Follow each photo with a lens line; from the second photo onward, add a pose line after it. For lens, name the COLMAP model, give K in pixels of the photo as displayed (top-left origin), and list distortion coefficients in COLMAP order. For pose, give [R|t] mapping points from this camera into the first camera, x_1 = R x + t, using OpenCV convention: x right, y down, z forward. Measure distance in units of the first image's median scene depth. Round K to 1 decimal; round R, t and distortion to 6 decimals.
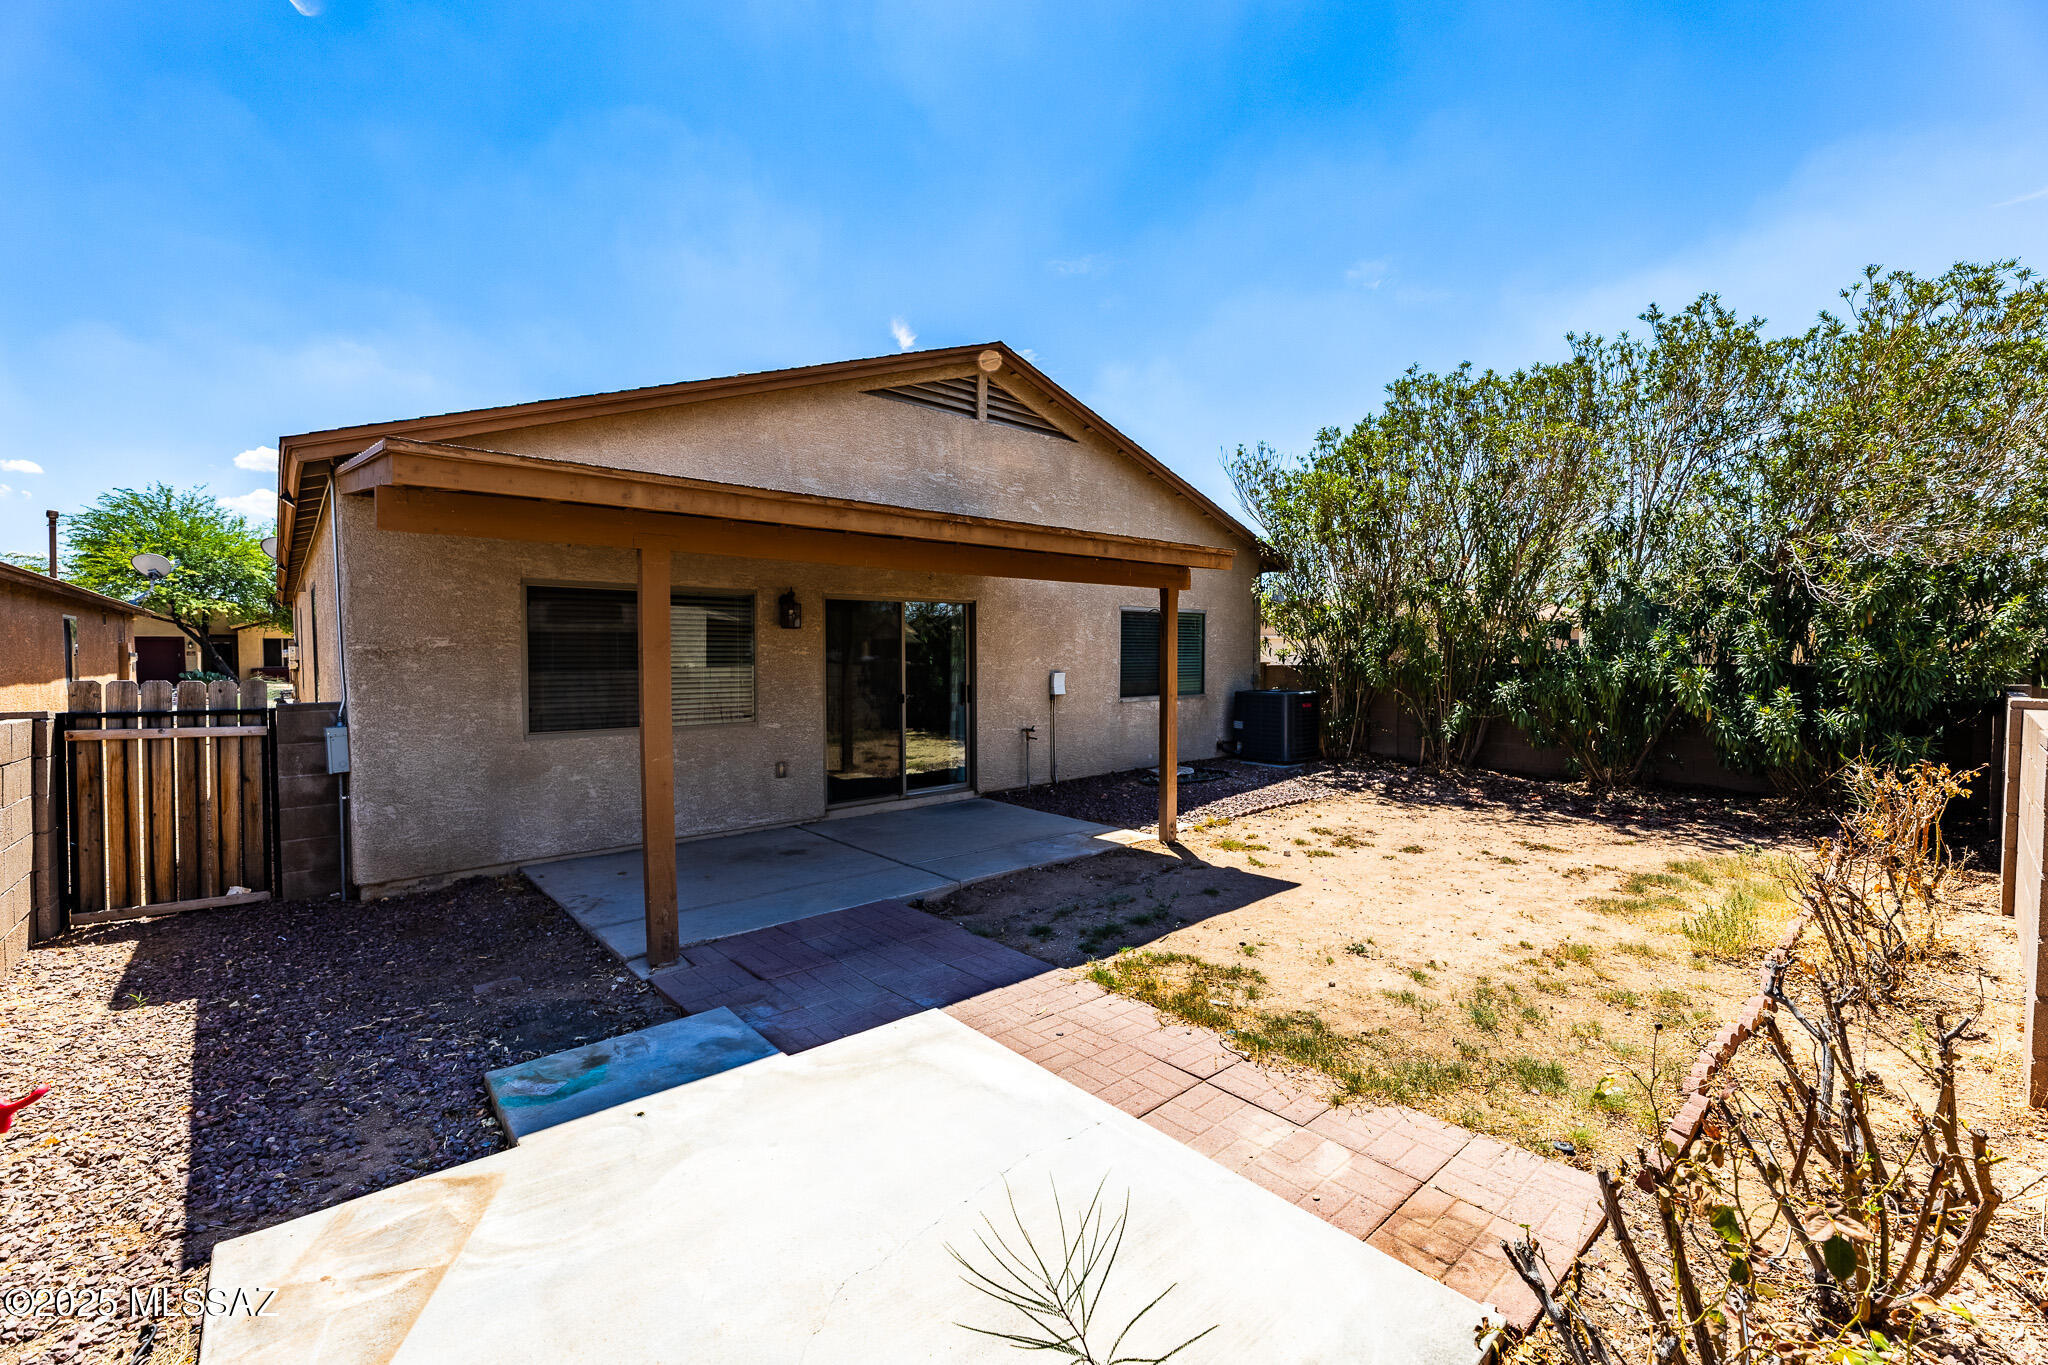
lens RADIAL K [[829.7, 0, 1029.5], [0, 829.7, 680.6], [0, 0, 1]] dist [0.001824, -0.000451]
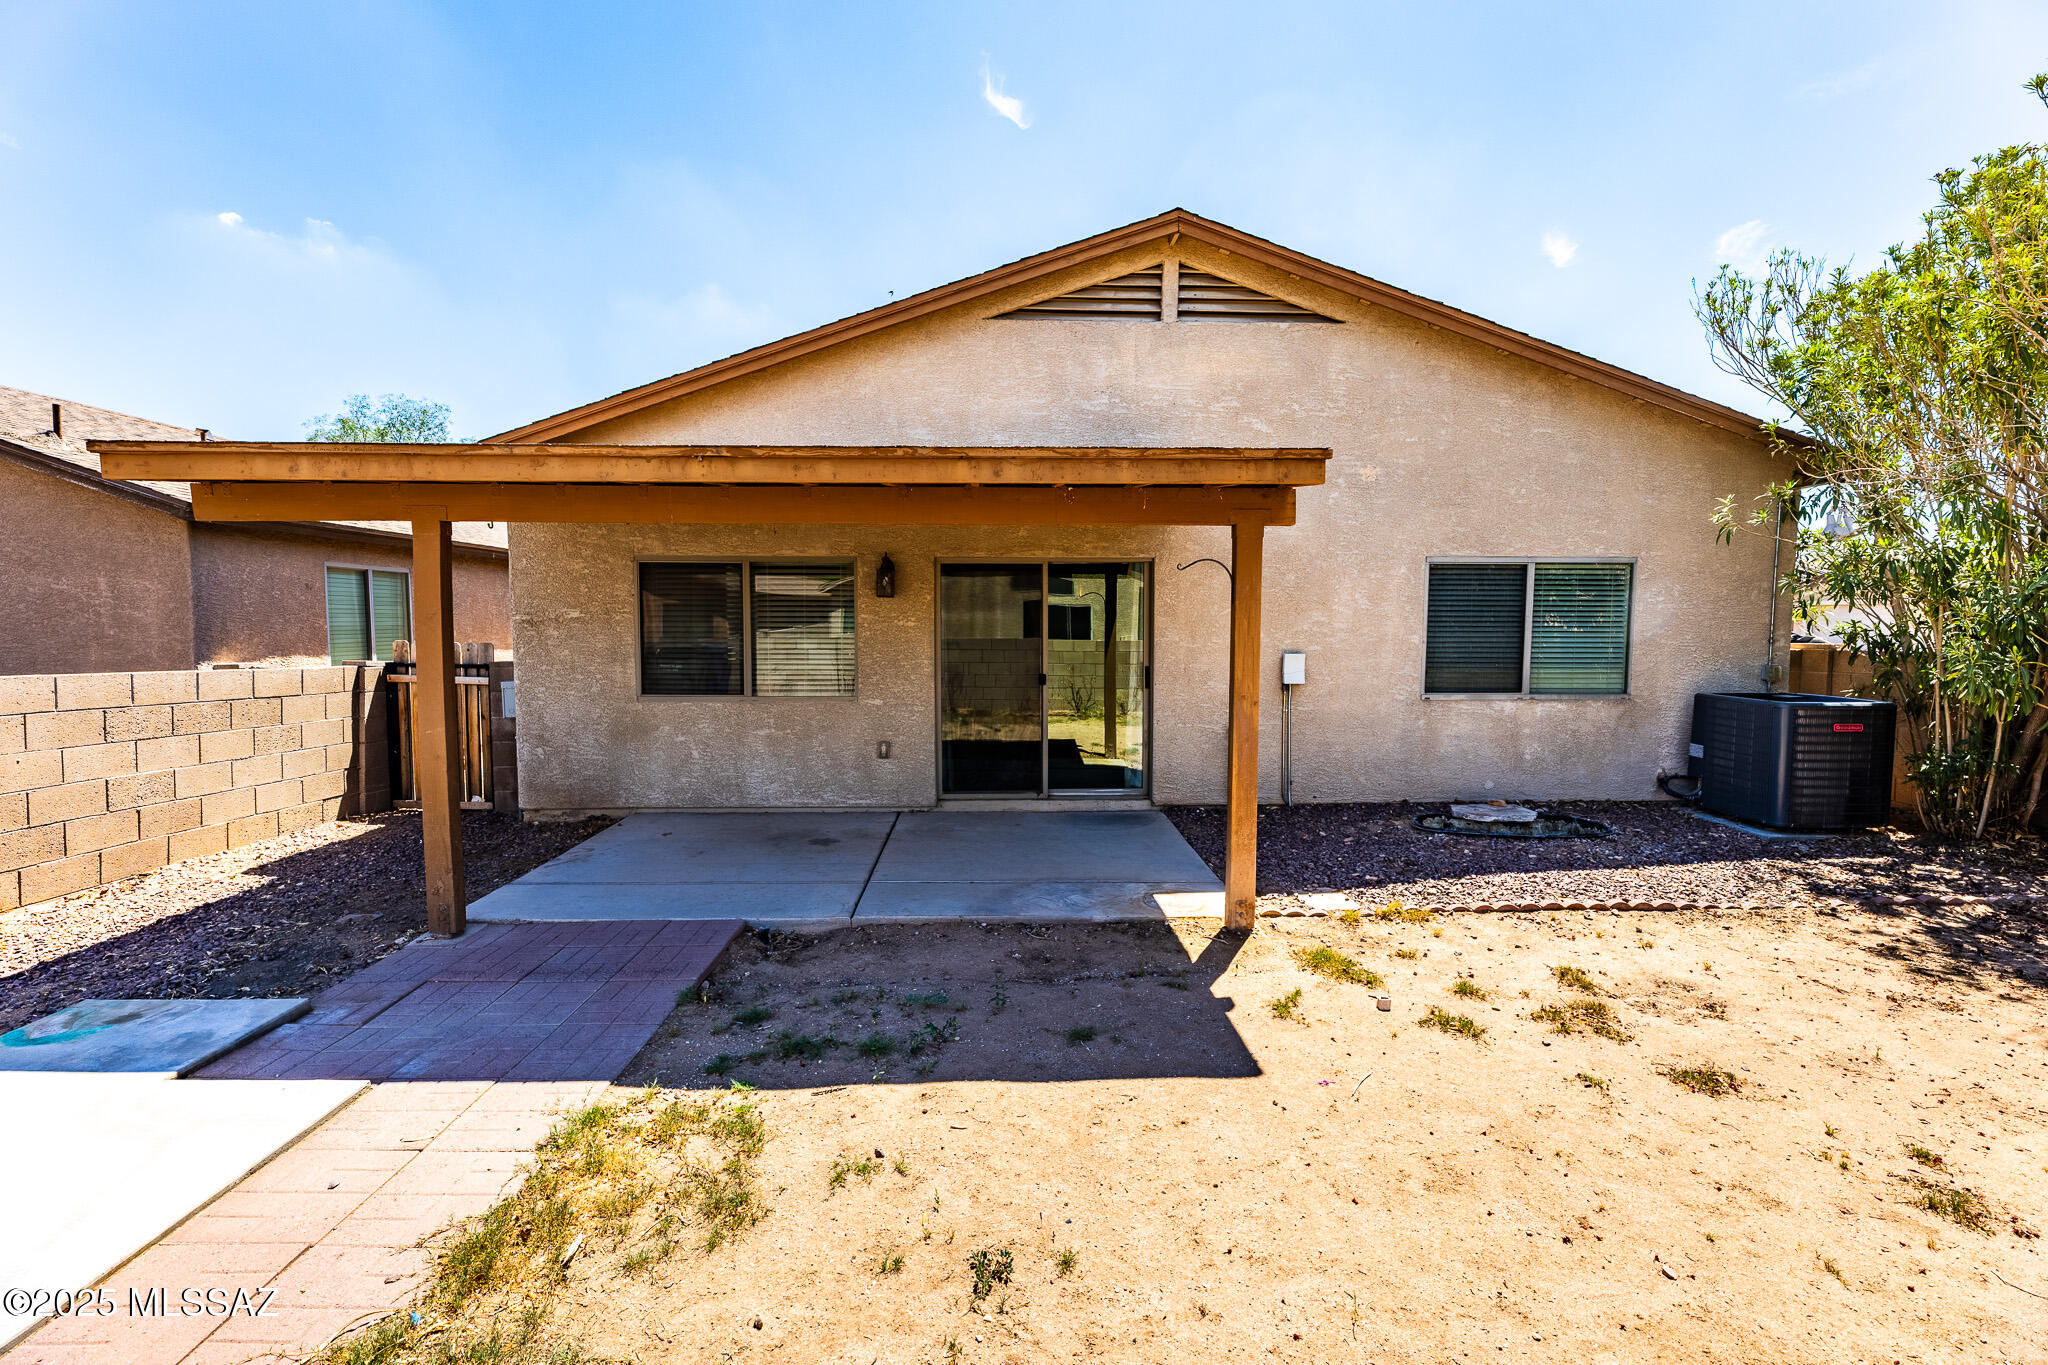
lens RADIAL K [[829.7, 0, 1020.9], [0, 829.7, 671.1], [0, 0, 1]] dist [0.001824, -0.000451]
pose [[0.766186, 0.043403, -0.641152, 0.477381], [-0.026229, 0.998997, 0.036284, -0.021355], [0.642084, -0.010983, 0.766556, 0.449501]]
